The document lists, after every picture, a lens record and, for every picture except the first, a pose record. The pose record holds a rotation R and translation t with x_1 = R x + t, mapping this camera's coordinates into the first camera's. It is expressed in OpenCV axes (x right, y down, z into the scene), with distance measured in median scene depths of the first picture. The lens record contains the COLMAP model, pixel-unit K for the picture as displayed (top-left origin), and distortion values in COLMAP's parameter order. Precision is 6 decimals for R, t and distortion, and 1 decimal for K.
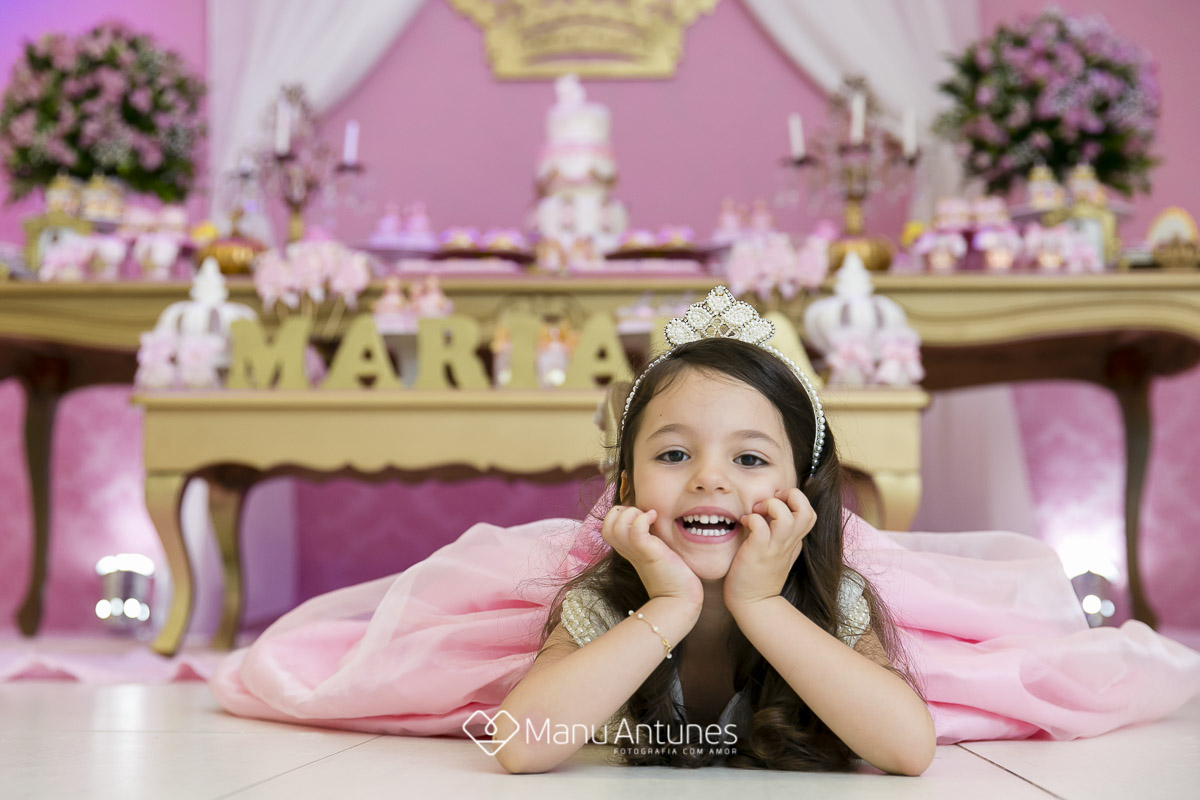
lens RADIAL K [[1825.4, 0, 600.0], [0, 1825.4, 400.0], [0, 0, 1]] dist [-0.013488, 0.020537]
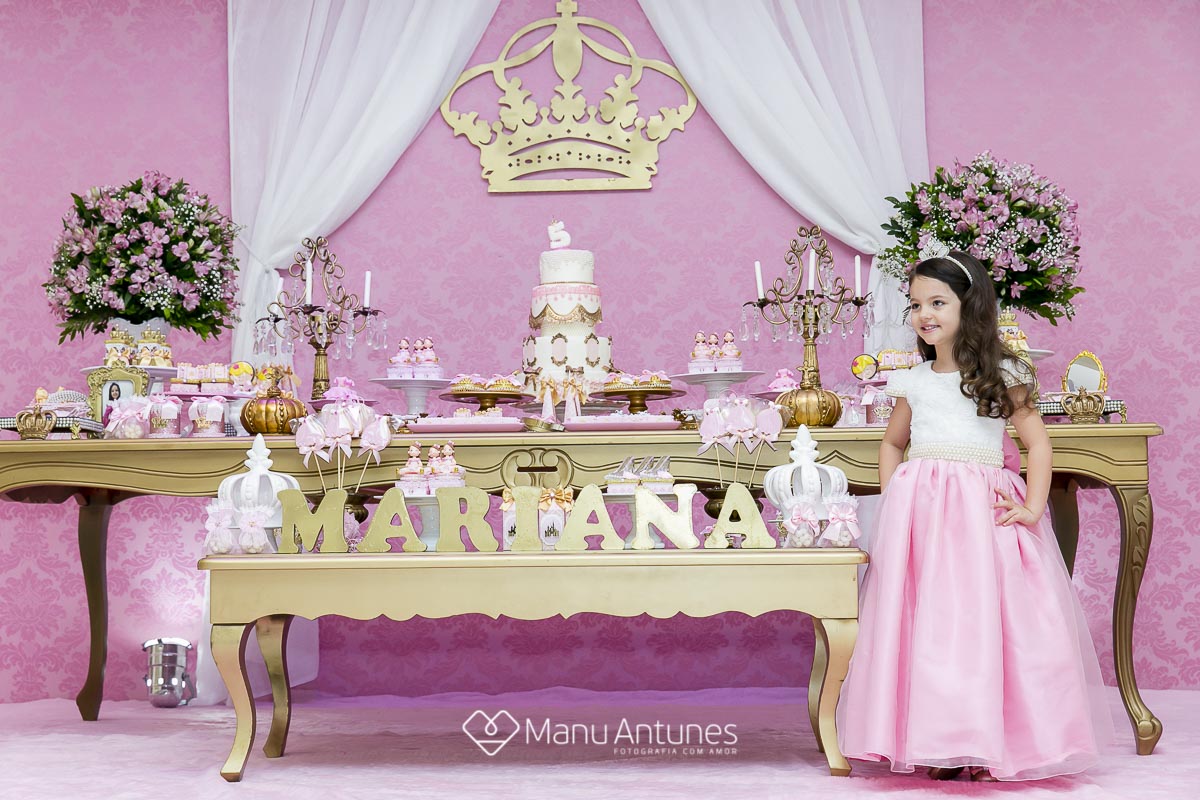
lens RADIAL K [[1878.7, 0, 574.2], [0, 1878.7, 381.7], [0, 0, 1]] dist [-0.018097, 0.031648]
pose [[0.999852, -0.016403, -0.005260, -0.002414], [0.016529, 0.999550, 0.025046, -0.112186], [0.004847, -0.025129, 0.999672, -0.173807]]
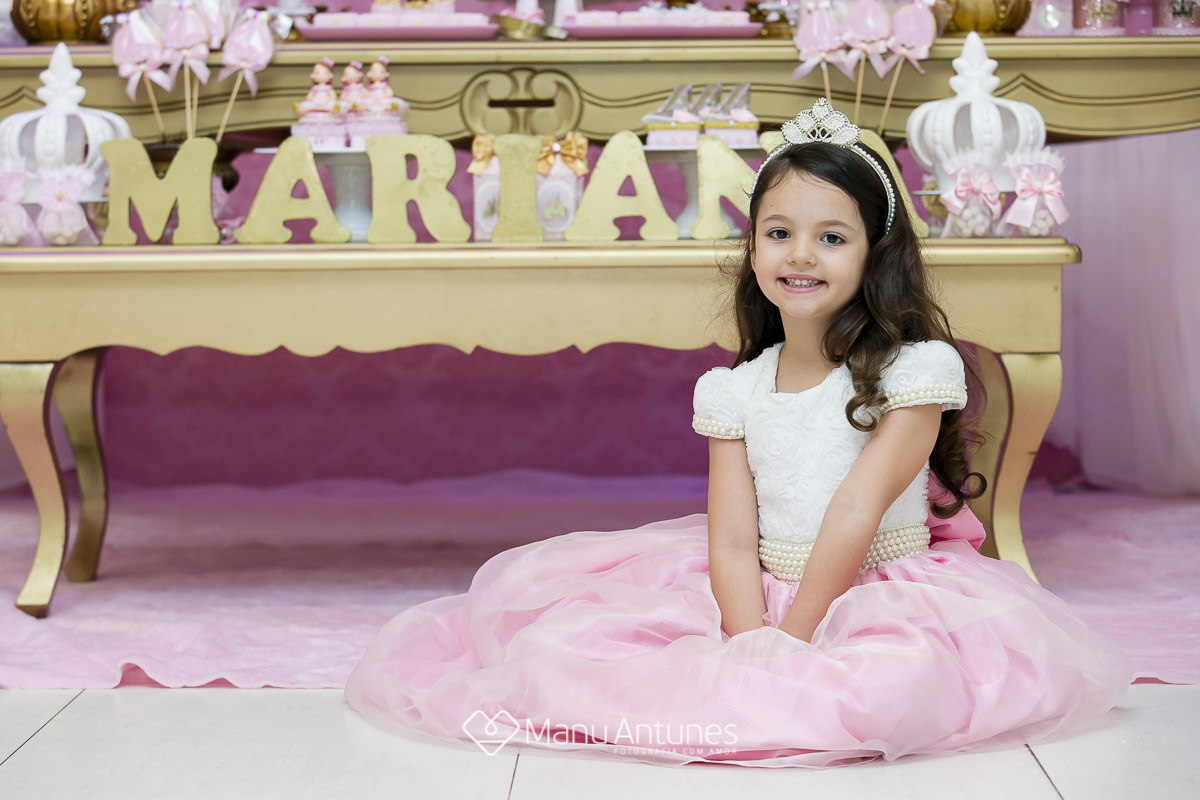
lens RADIAL K [[3654.3, 0, 600.0], [0, 3654.3, 400.0], [0, 0, 1]] dist [-0.001474, -1.128935]
pose [[0.999019, -0.016065, 0.041264, -0.054486], [0.009178, 0.986753, 0.161970, -0.136276], [-0.043319, -0.161432, 0.985933, -0.337368]]
